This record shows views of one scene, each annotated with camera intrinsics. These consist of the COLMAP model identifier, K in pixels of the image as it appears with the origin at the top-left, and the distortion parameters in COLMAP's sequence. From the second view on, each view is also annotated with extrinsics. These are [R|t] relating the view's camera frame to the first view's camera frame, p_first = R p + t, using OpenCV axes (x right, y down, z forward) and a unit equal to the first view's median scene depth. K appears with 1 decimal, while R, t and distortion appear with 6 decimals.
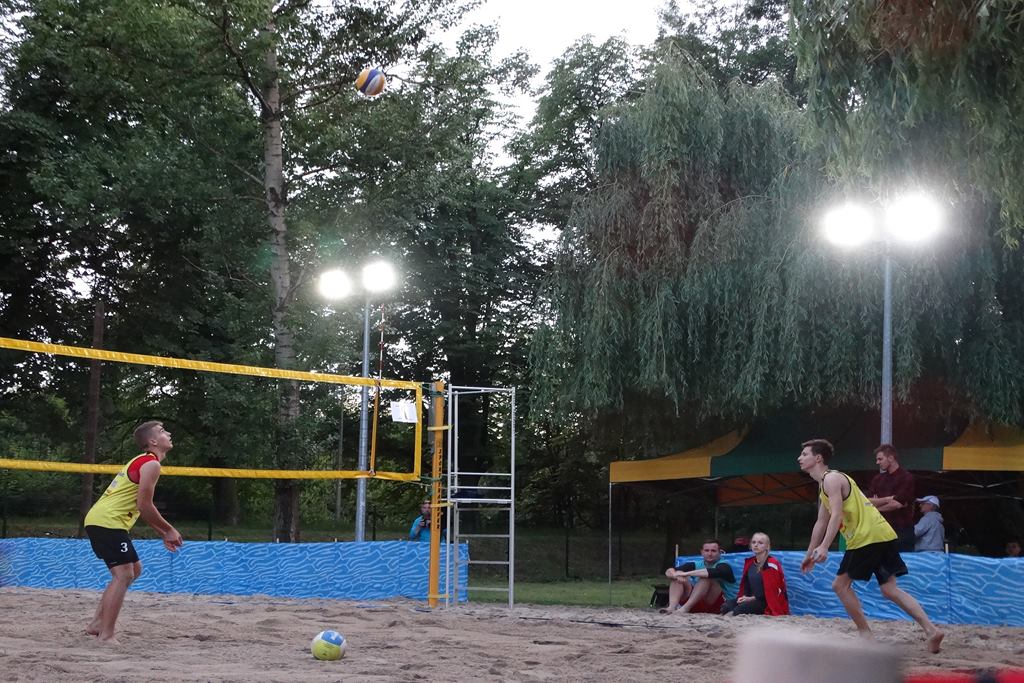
lens RADIAL K [[1699.3, 0, 490.9], [0, 1699.3, 339.6], [0, 0, 1]] dist [-0.037109, 0.000000]
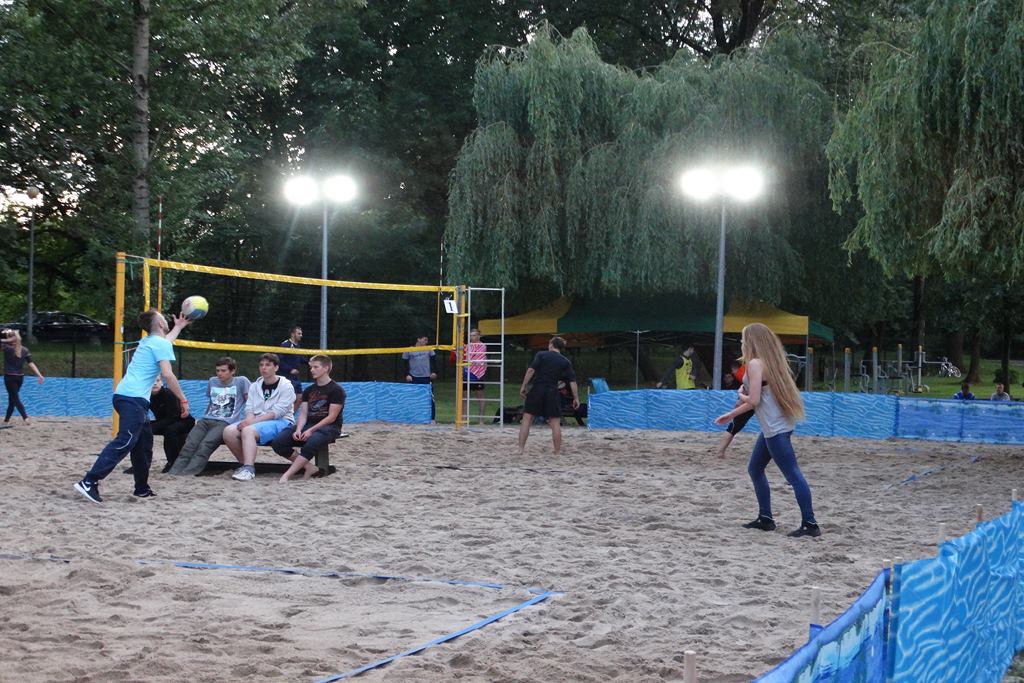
lens RADIAL K [[2039.5, 0, 512.9], [0, 2039.5, 344.0], [0, 0, 1]] dist [-0.010796, 0.000000]
pose [[0.951544, -0.000351, 0.307512, -0.416605], [-0.037889, 0.992246, 0.118372, -0.106694], [-0.305169, -0.124288, 0.944153, -0.574629]]
